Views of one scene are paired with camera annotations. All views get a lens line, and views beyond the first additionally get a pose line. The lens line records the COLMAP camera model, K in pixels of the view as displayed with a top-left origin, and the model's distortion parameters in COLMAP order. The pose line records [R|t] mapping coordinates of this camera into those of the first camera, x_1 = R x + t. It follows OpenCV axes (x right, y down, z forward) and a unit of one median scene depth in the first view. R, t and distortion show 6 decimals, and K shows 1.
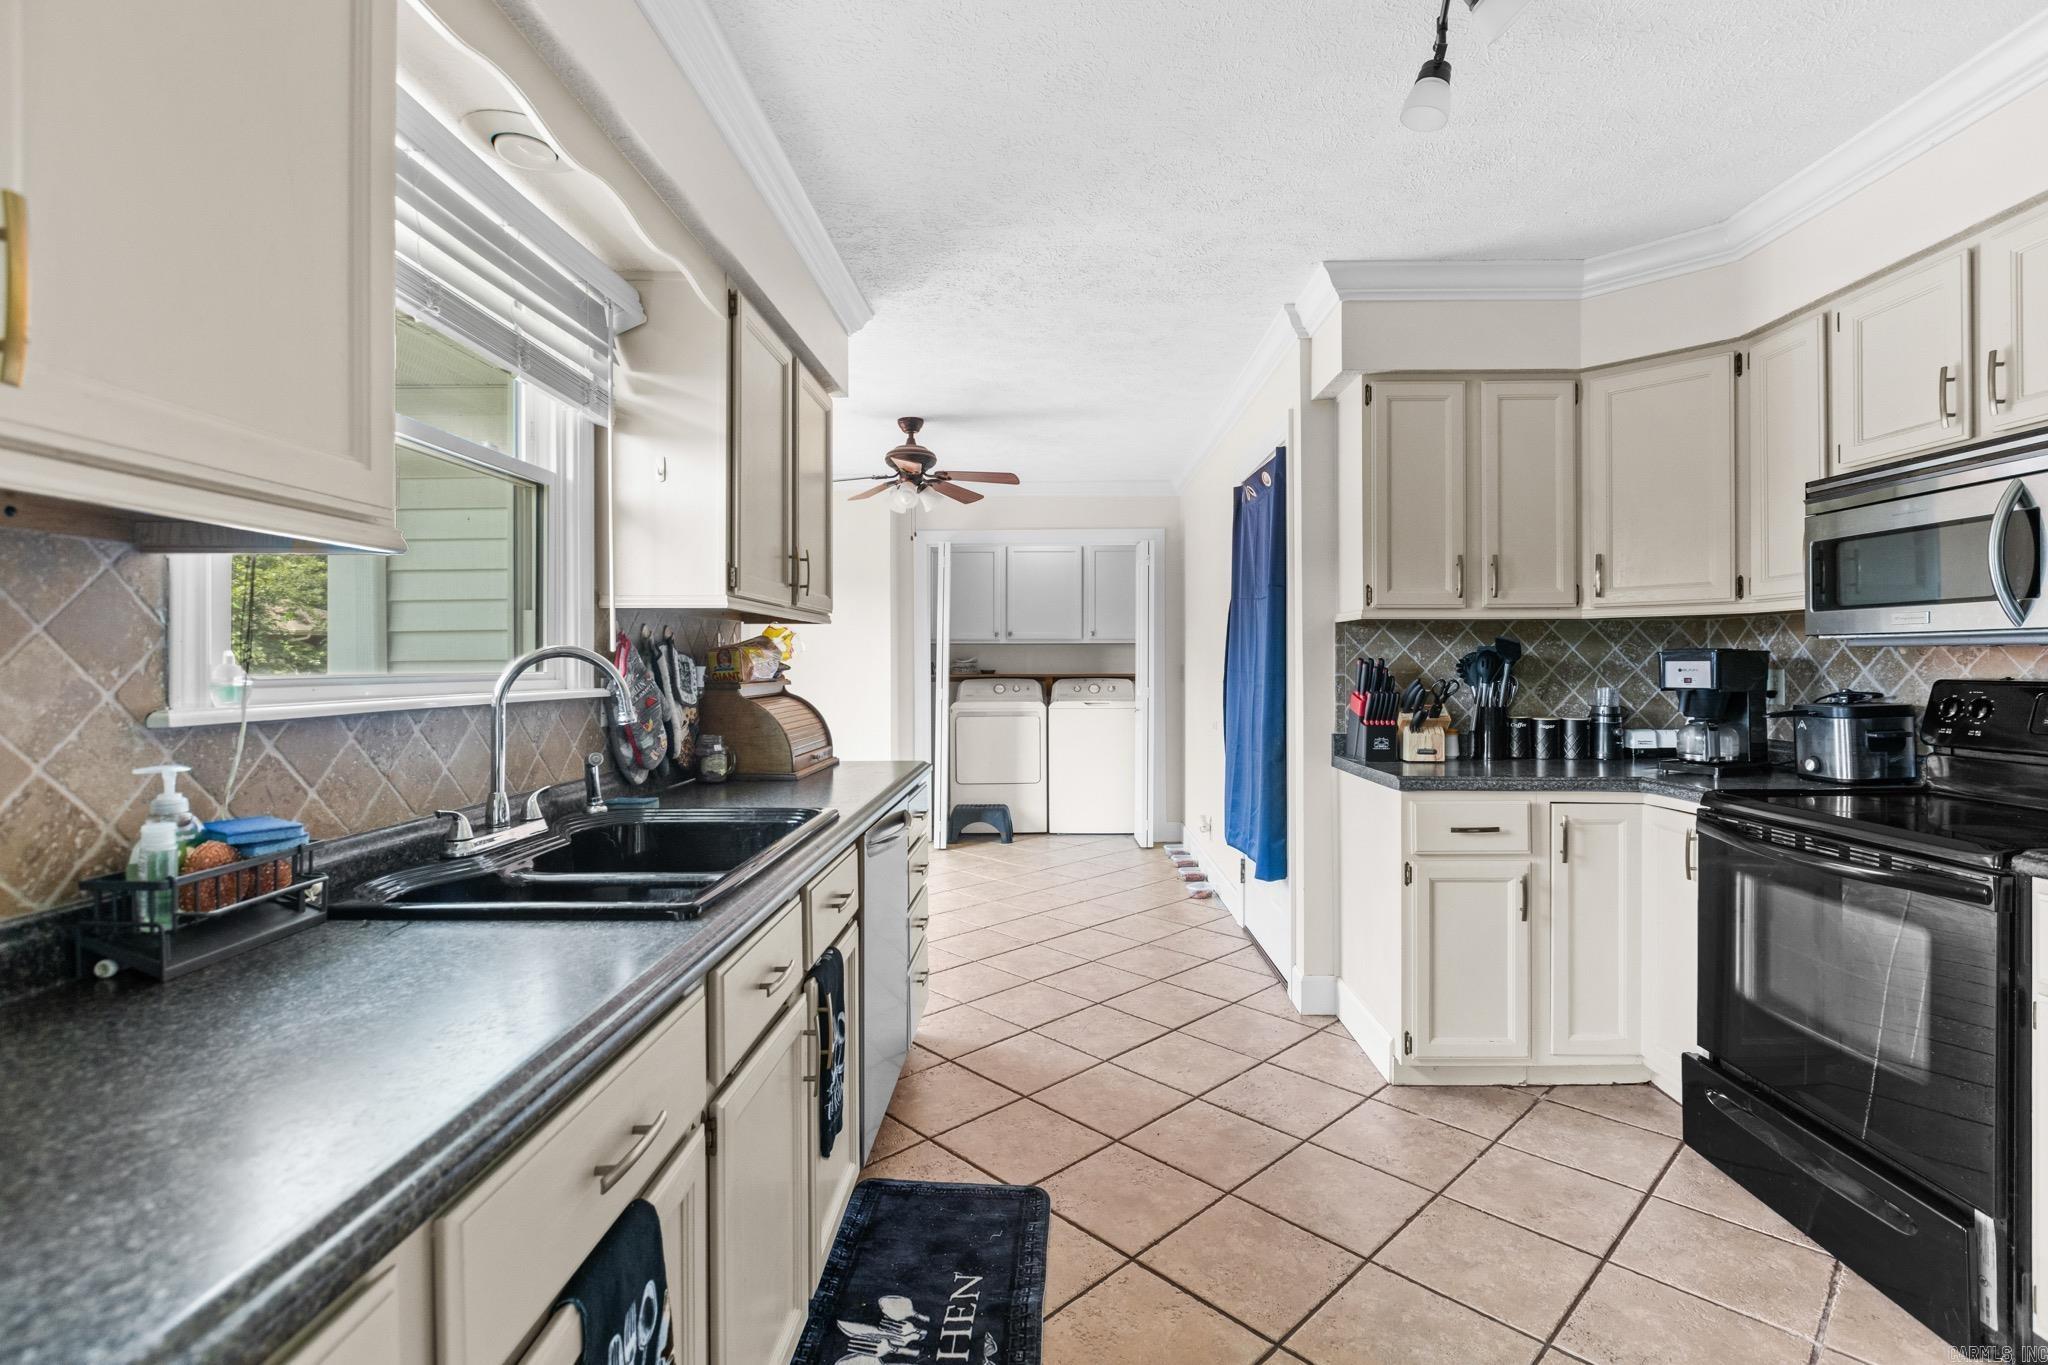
lens RADIAL K [[949.5, 0, 1045.0], [0, 949.5, 662.8], [0, 0, 1]] dist [-0.005405, -0.000185]
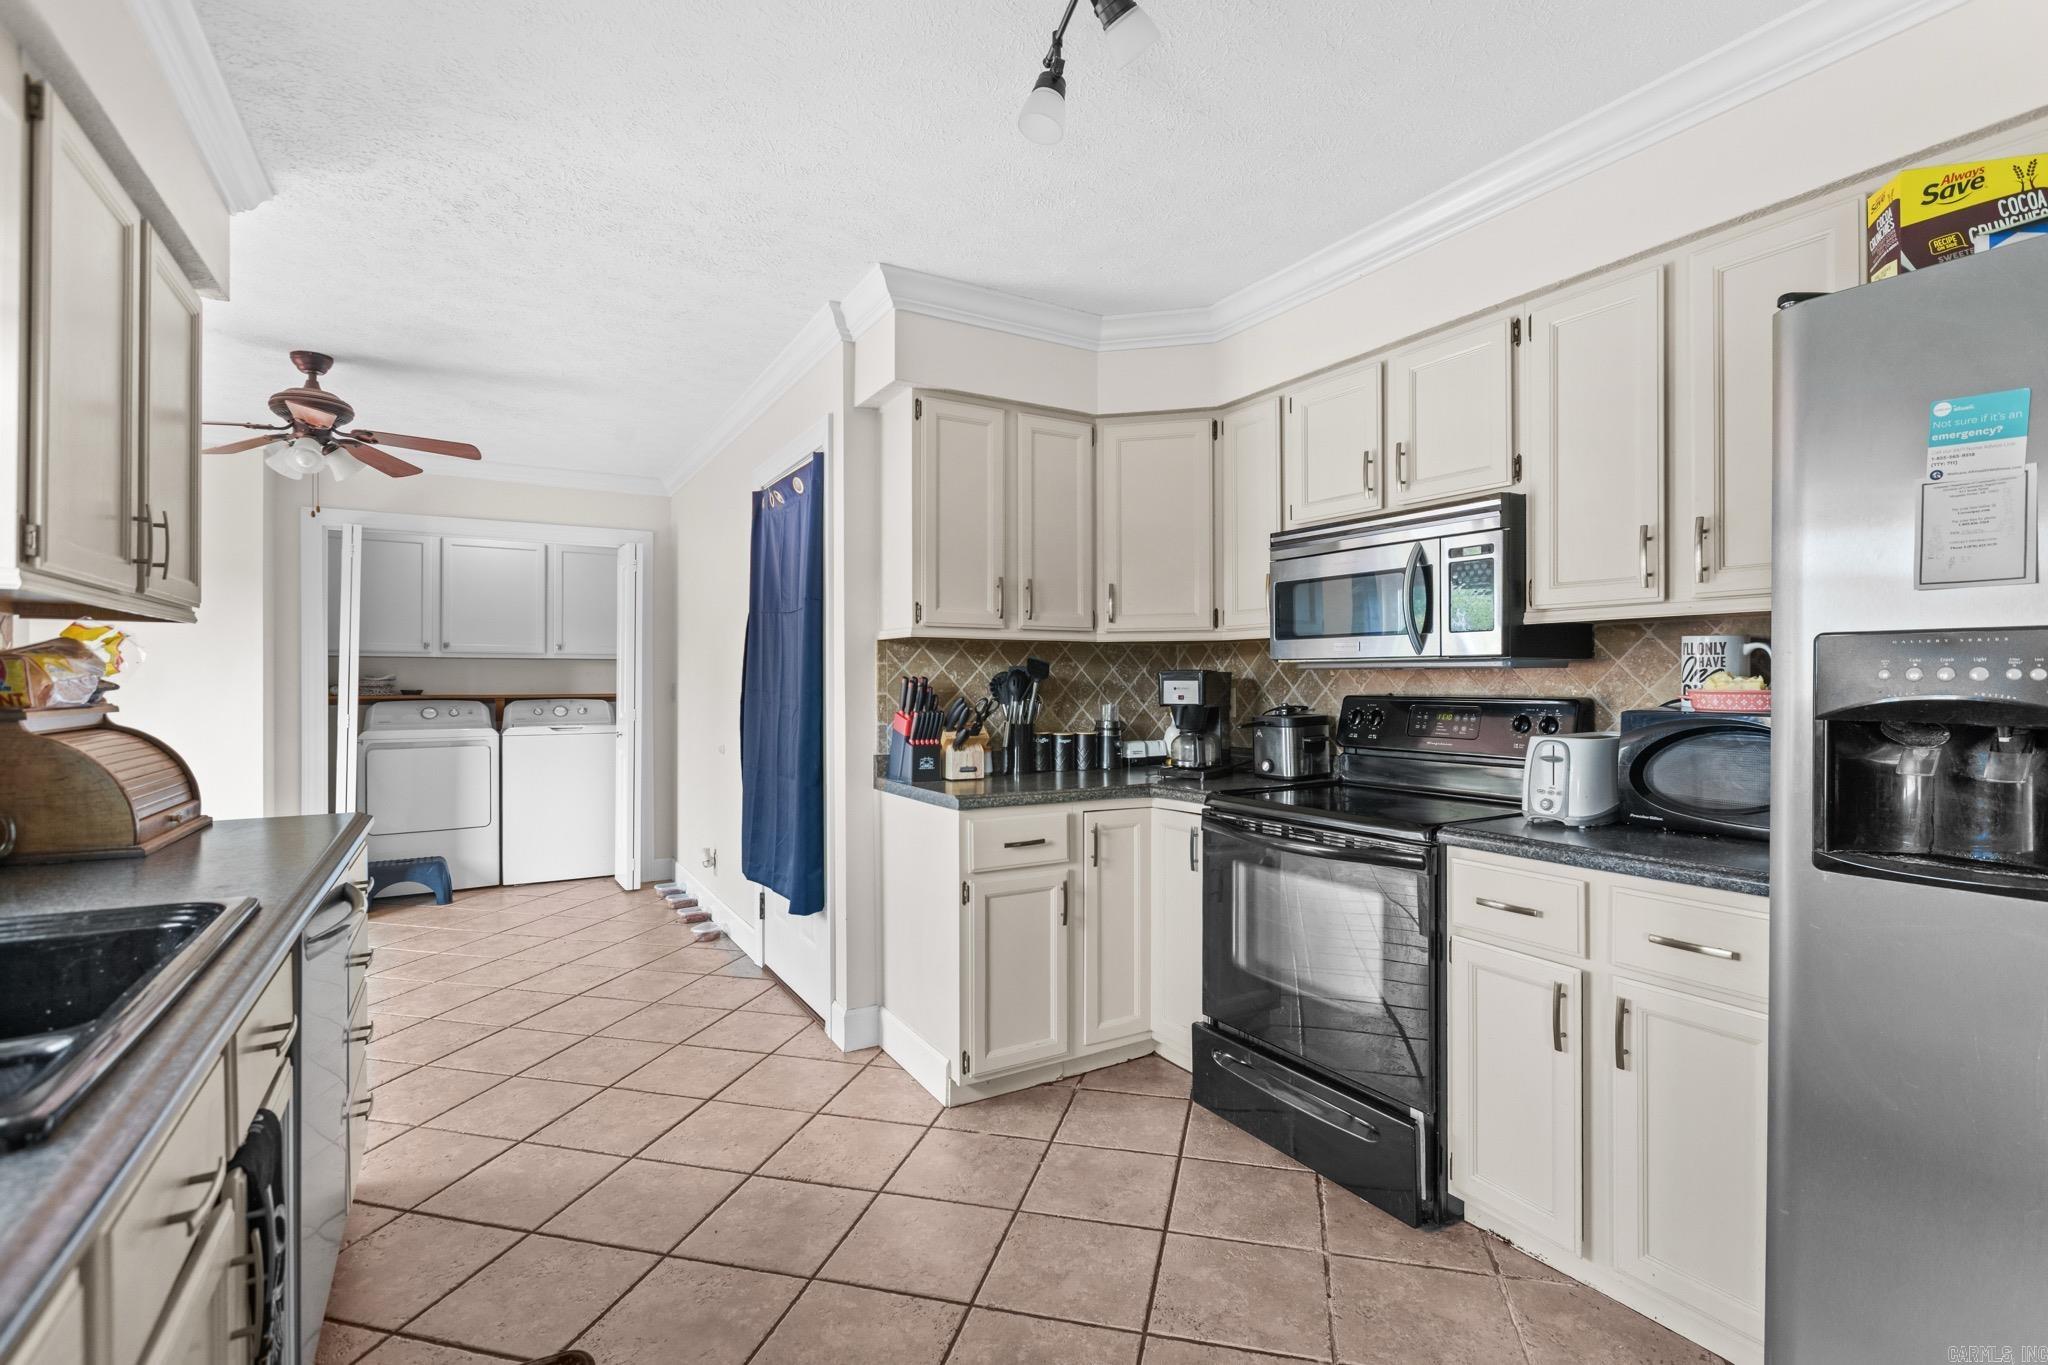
lens RADIAL K [[951.0, 0, 1042.9], [0, 951.0, 678.4], [0, 0, 1]] dist [-0.003979, -0.000153]
pose [[0.850167, 0.004158, 0.526496, -0.073911], [-0.002071, 0.999987, -0.004553, 0.001121], [-0.526508, 0.002781, 0.850165, 0.102295]]
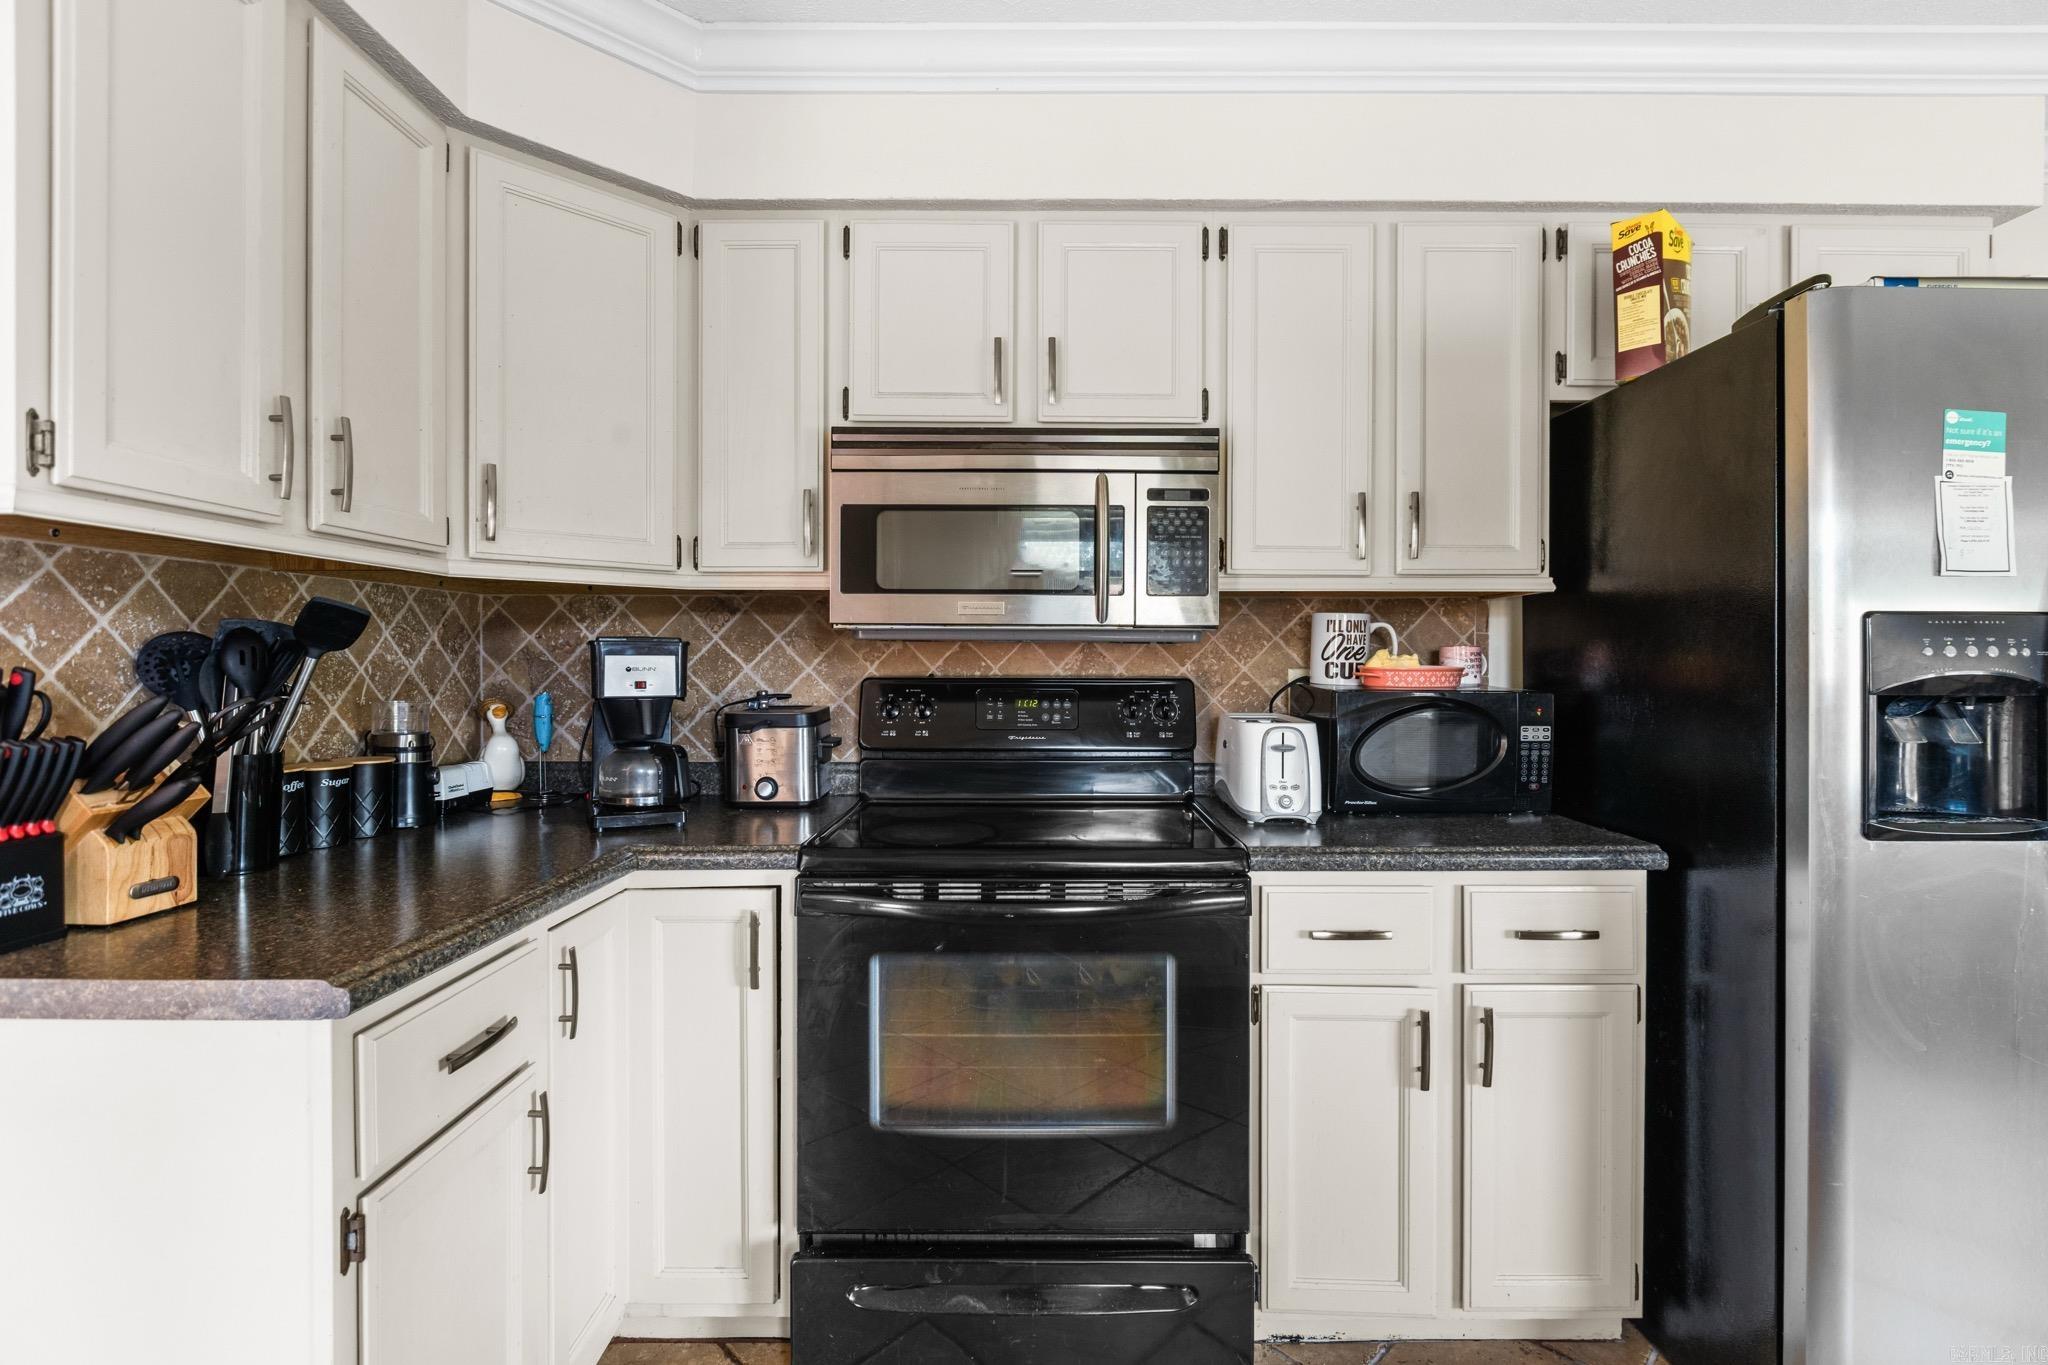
lens RADIAL K [[949.5, 0, 1045.0], [0, 949.5, 662.8], [0, 0, 1]] dist [-0.005405, -0.000185]
pose [[-0.010336, 0.001453, 0.999946, 0.020384], [-0.002200, 0.999996, -0.001476, 0.003686], [-0.999944, -0.002216, -0.010333, 0.719989]]
